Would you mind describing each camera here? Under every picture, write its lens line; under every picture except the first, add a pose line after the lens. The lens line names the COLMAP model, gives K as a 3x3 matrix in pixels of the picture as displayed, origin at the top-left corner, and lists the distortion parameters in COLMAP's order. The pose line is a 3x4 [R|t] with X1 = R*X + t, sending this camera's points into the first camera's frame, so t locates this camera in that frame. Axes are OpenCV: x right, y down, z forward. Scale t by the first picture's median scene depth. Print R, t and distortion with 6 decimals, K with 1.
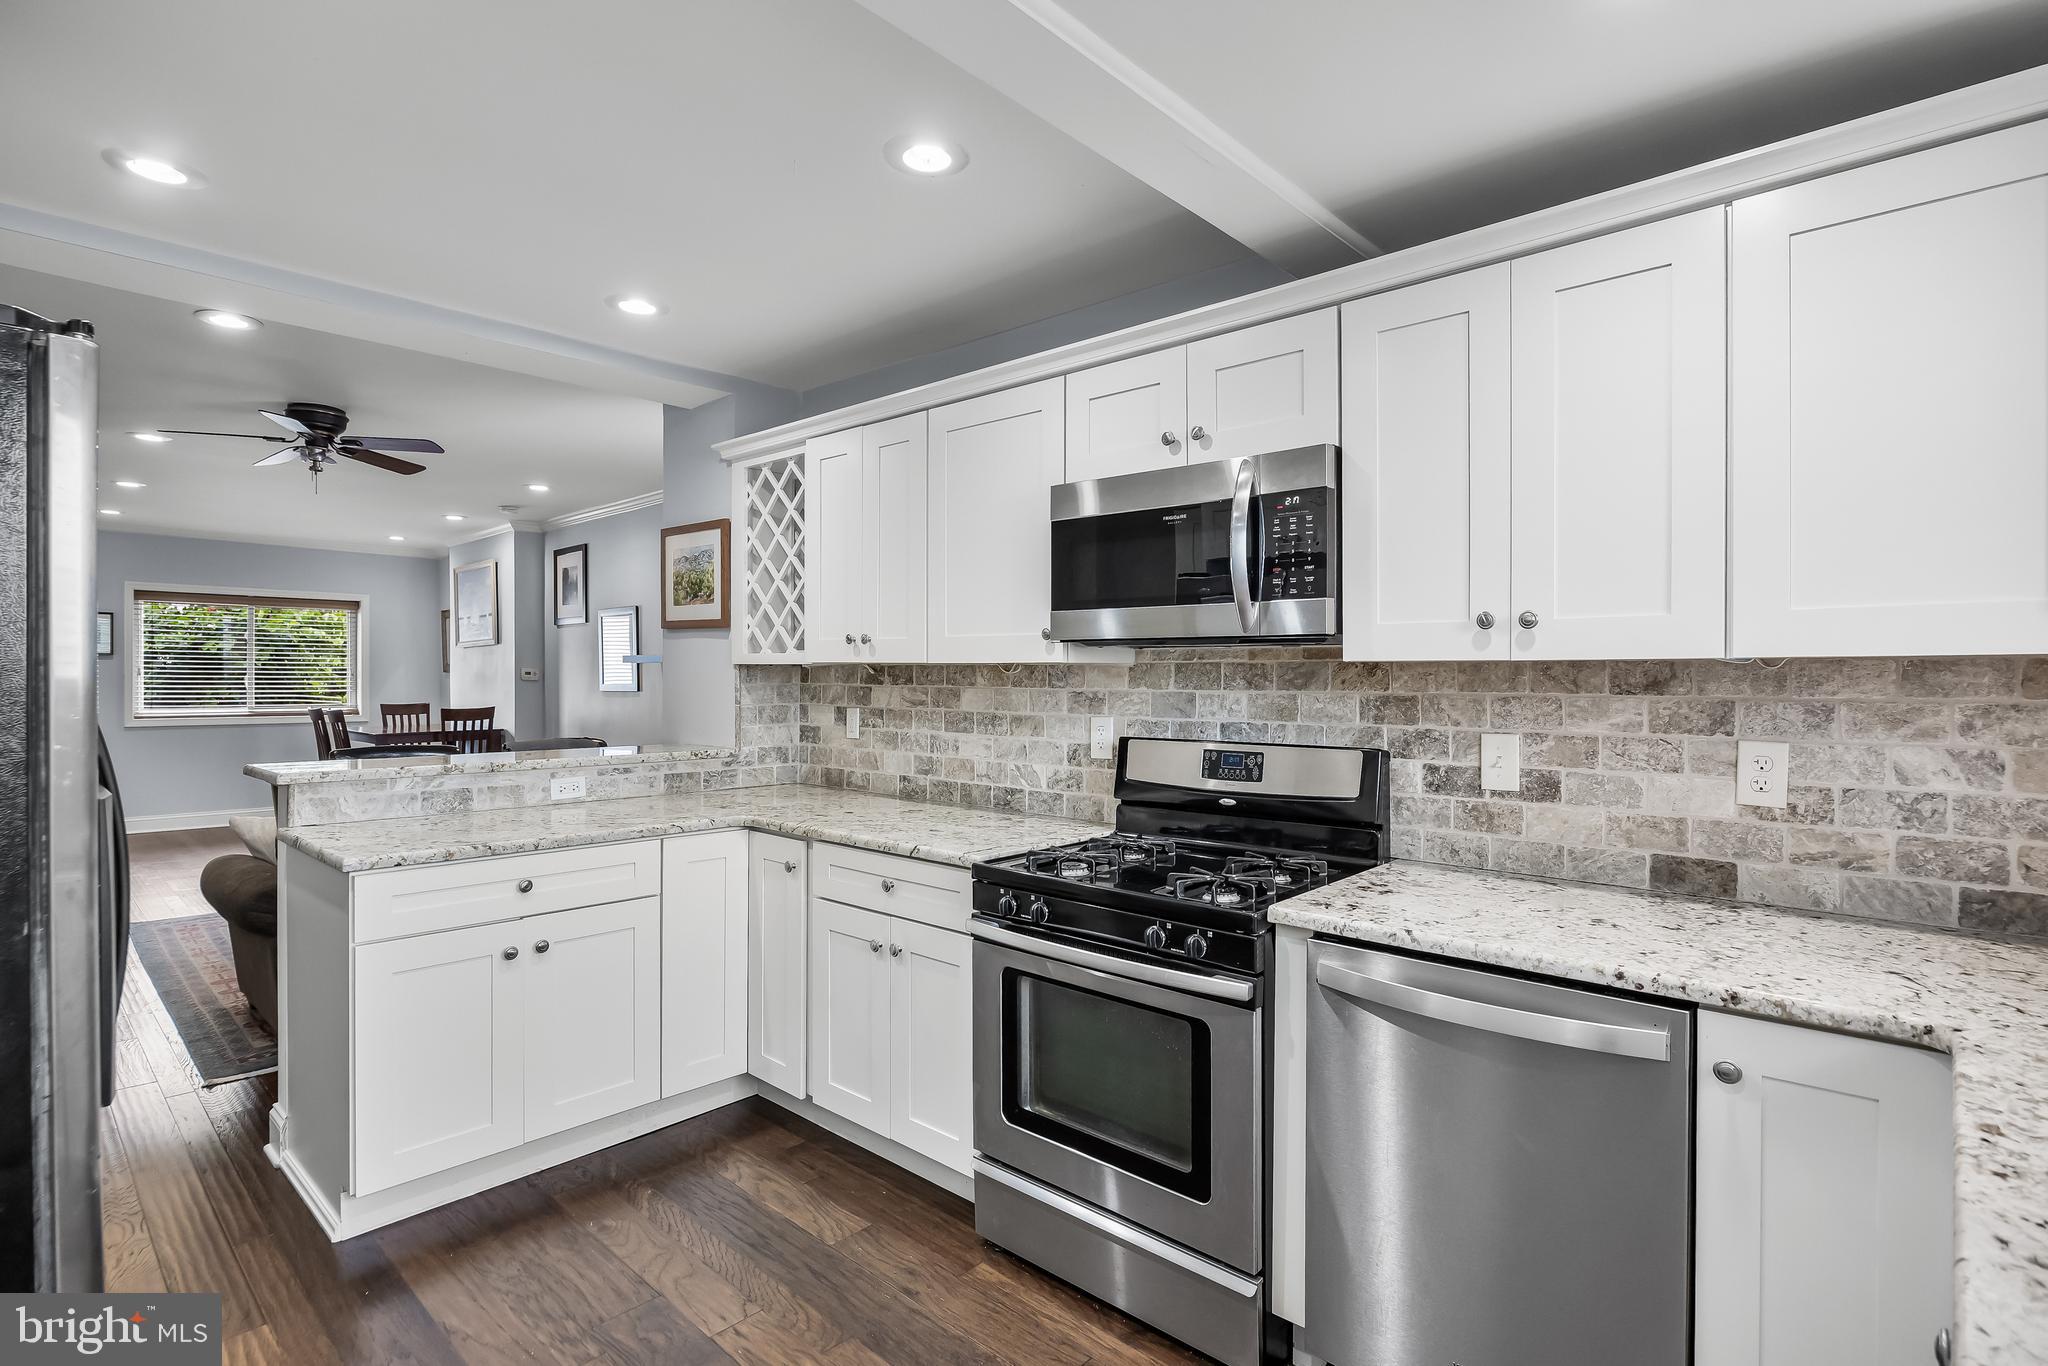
lens RADIAL K [[1002.6, 0, 1063.9], [0, 1002.6, 680.5], [0, 0, 1]] dist [-0.014730, 0.000295]
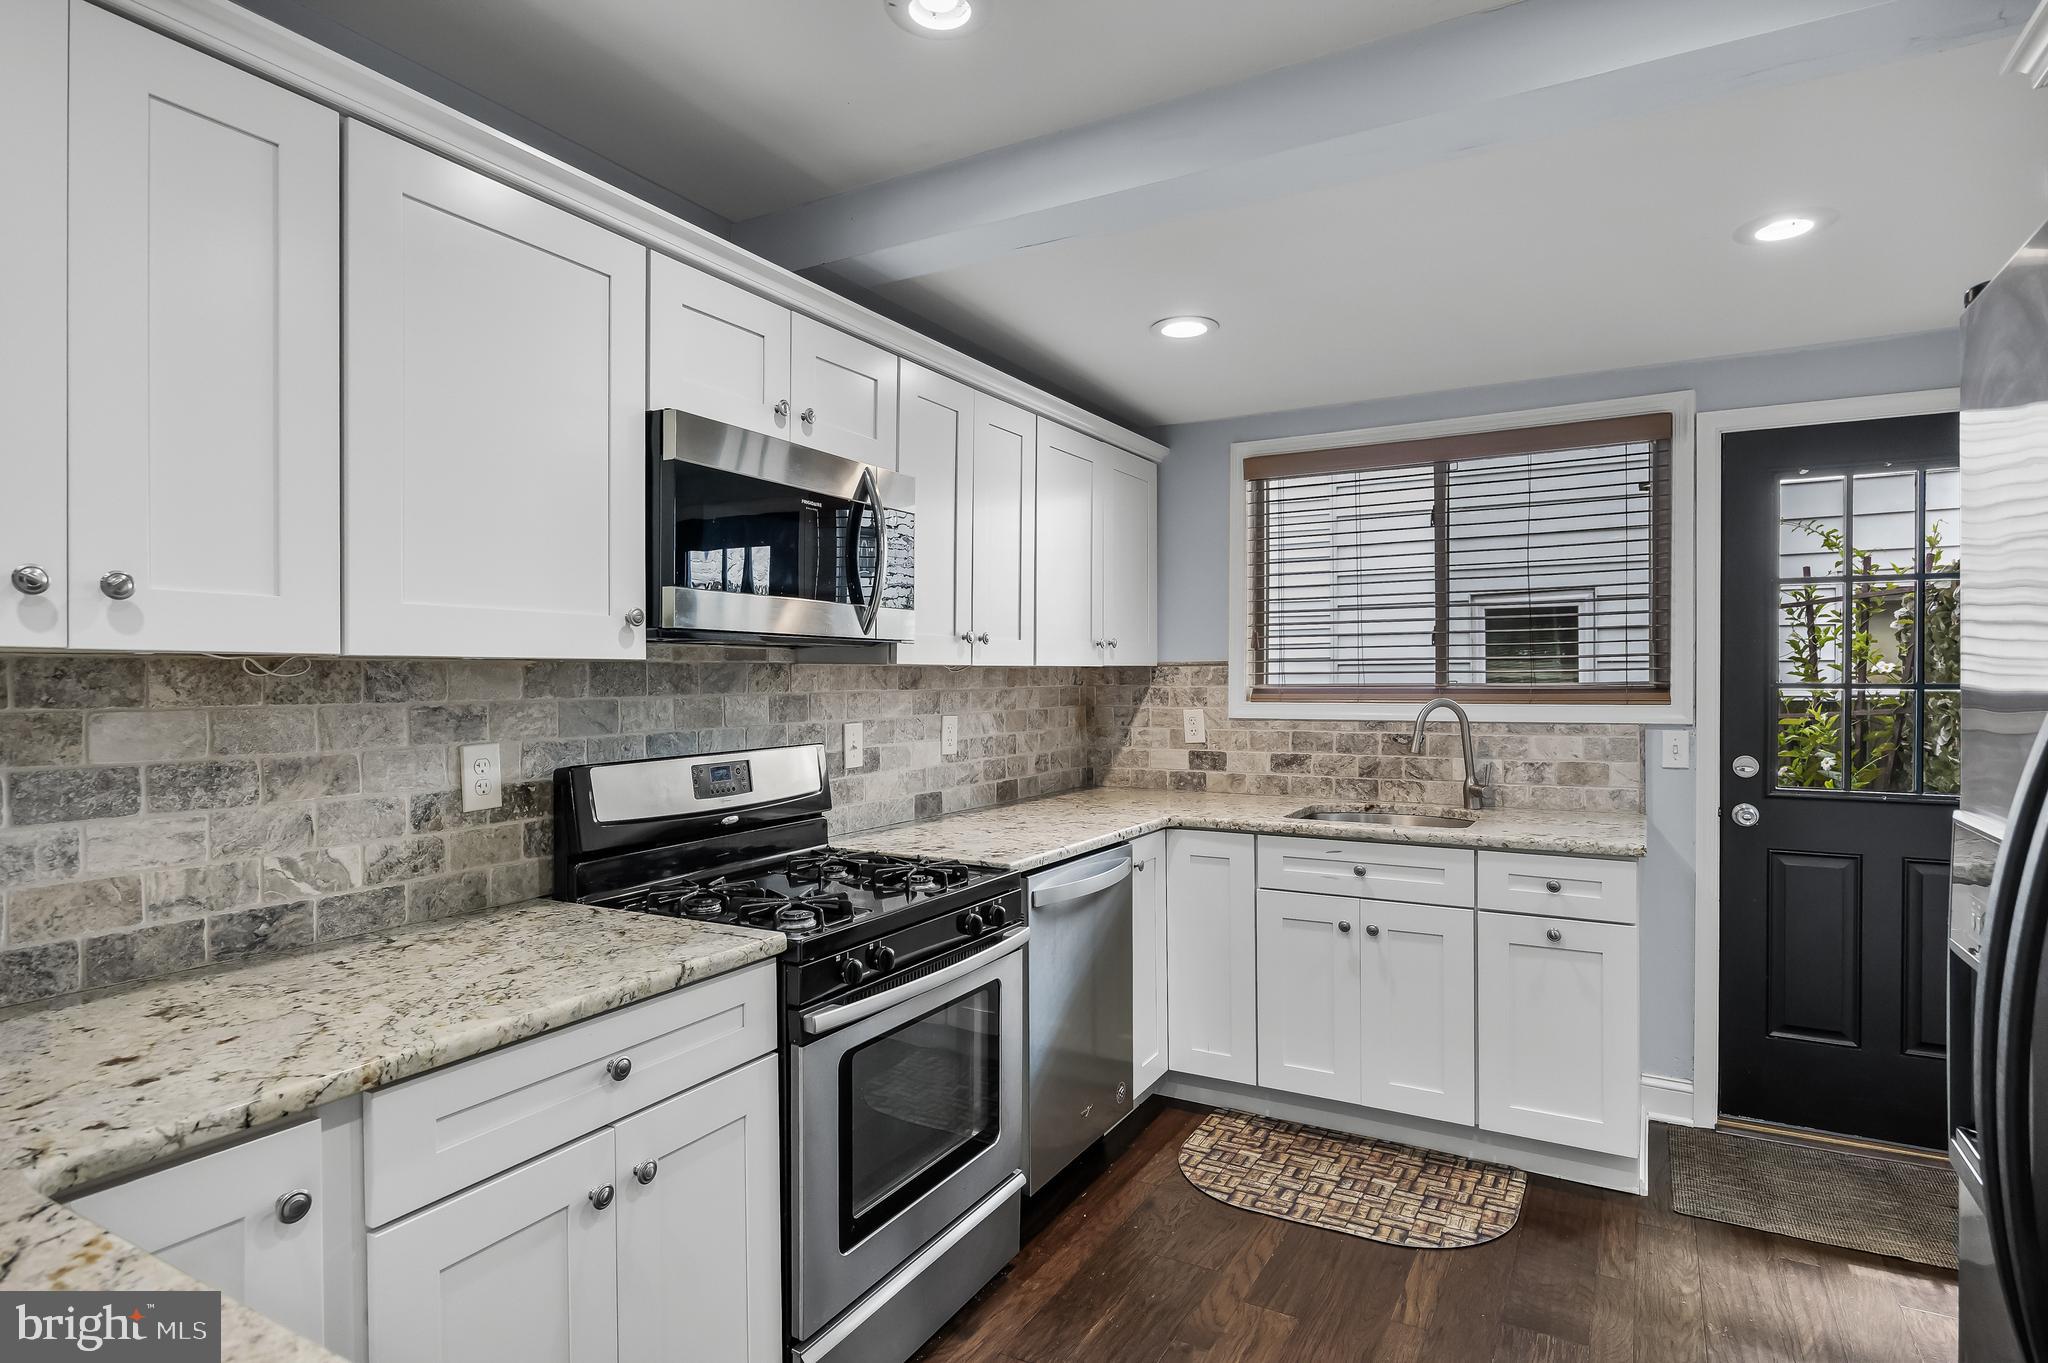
lens RADIAL K [[1075.5, 0, 1024.0], [0, 1075.5, 681.5], [0, 0, 1]] dist [-0.002618, -0.000547]
pose [[-0.199223, -0.006153, 0.979935, -0.644109], [0.009822, 0.999918, 0.008275, -0.005386], [-0.979905, 0.011274, -0.199147, 0.734069]]
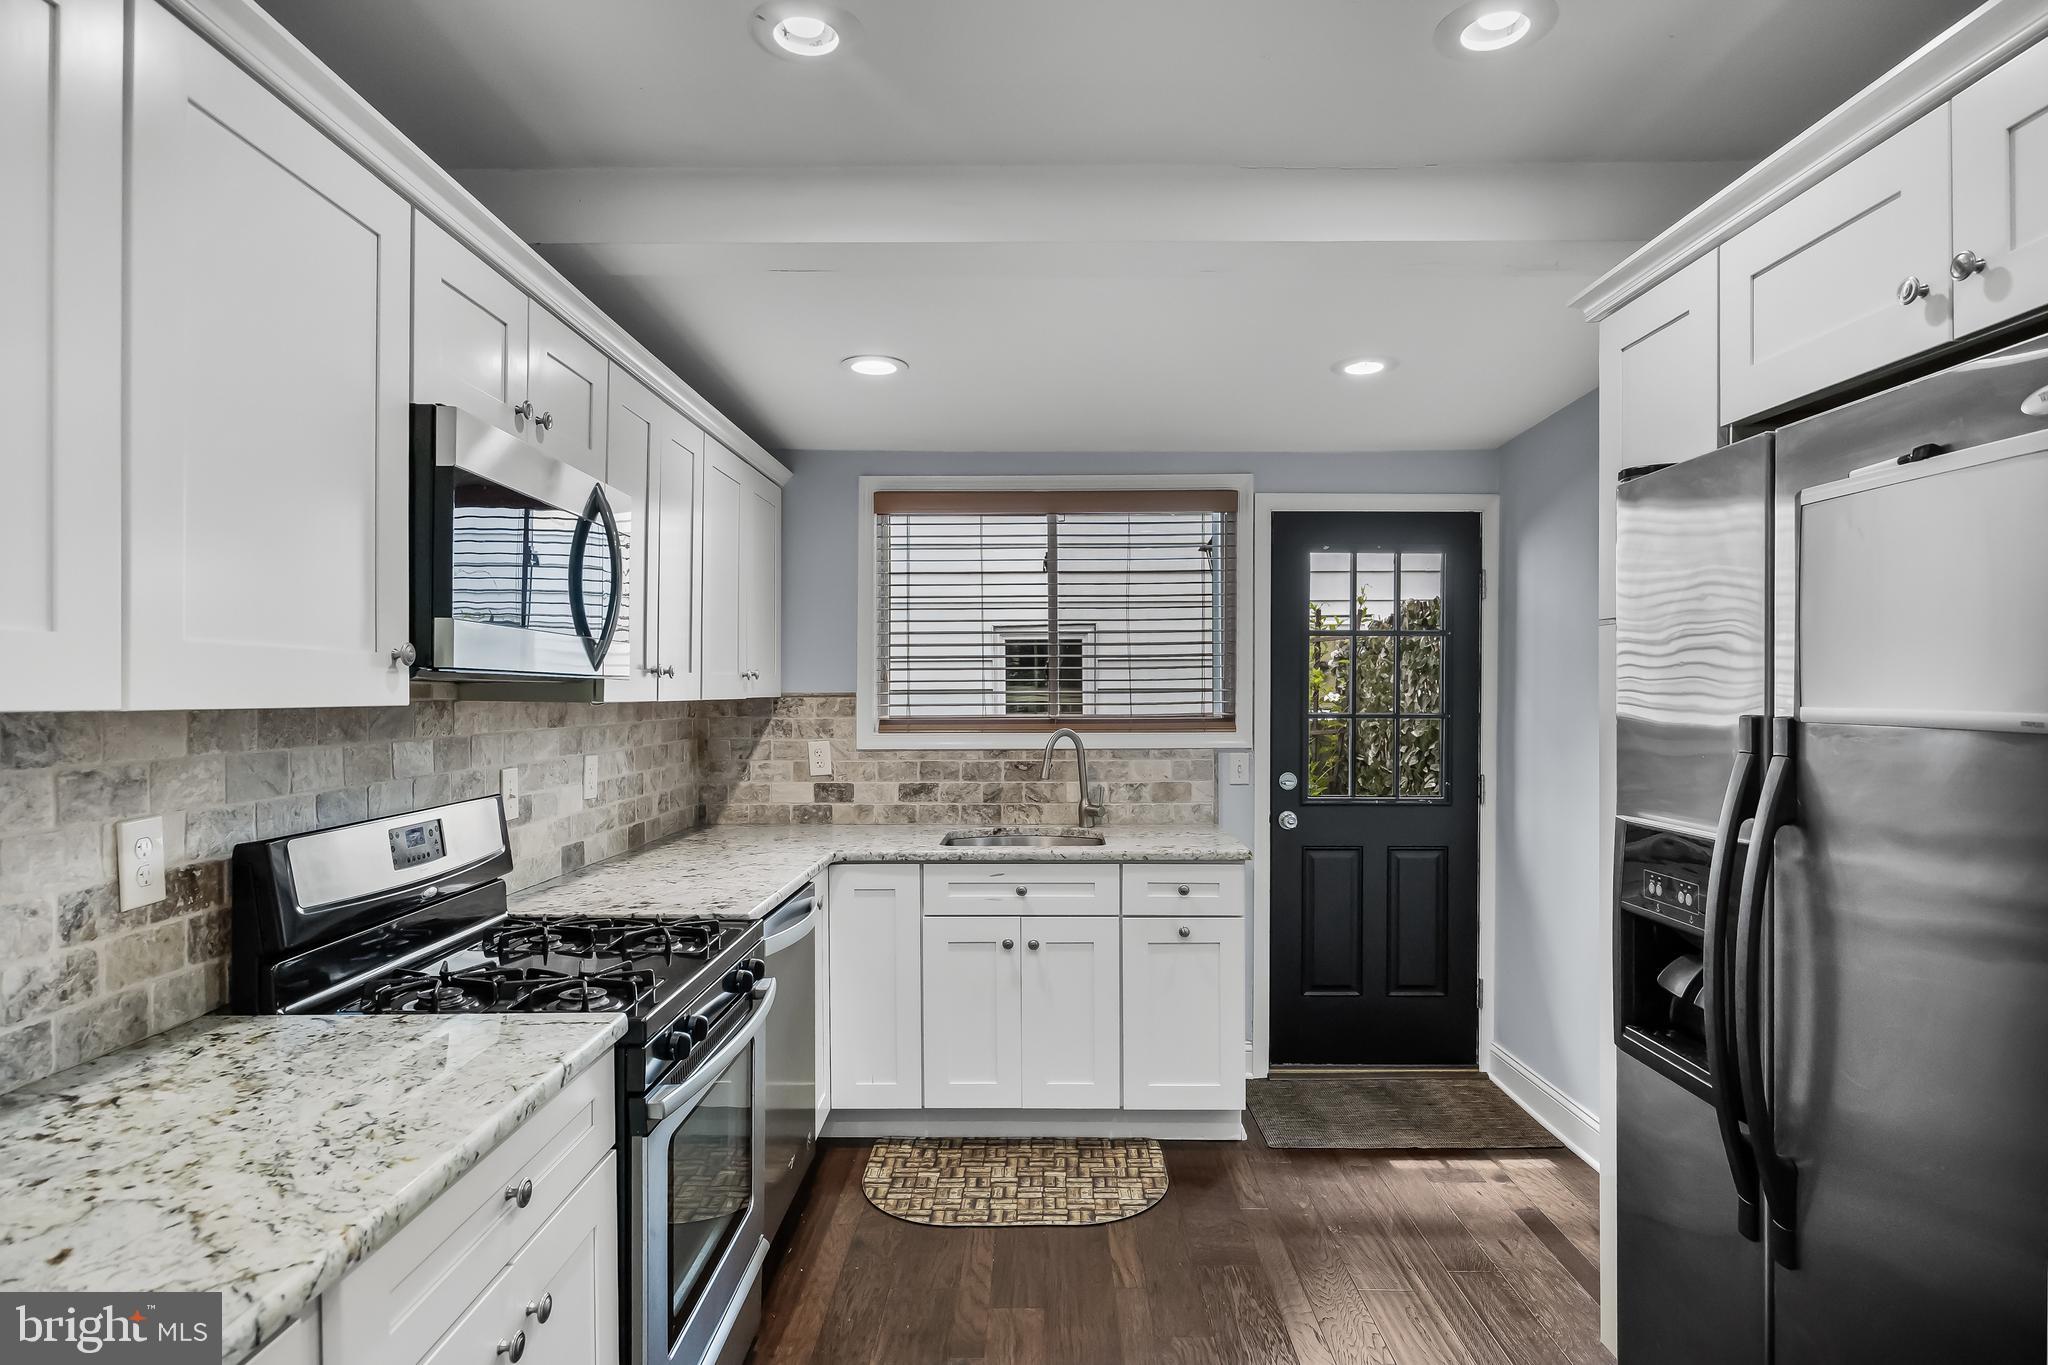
lens RADIAL K [[1120.2, 0, 1031.0], [0, 1120.2, 696.4], [0, 0, 1]] dist [-0.001255, -0.000660]
pose [[-0.650989, -0.003409, 0.759080, -0.588693], [0.005252, 0.999946, 0.008994, -0.022273], [-0.759069, 0.009841, -0.650936, 0.943142]]
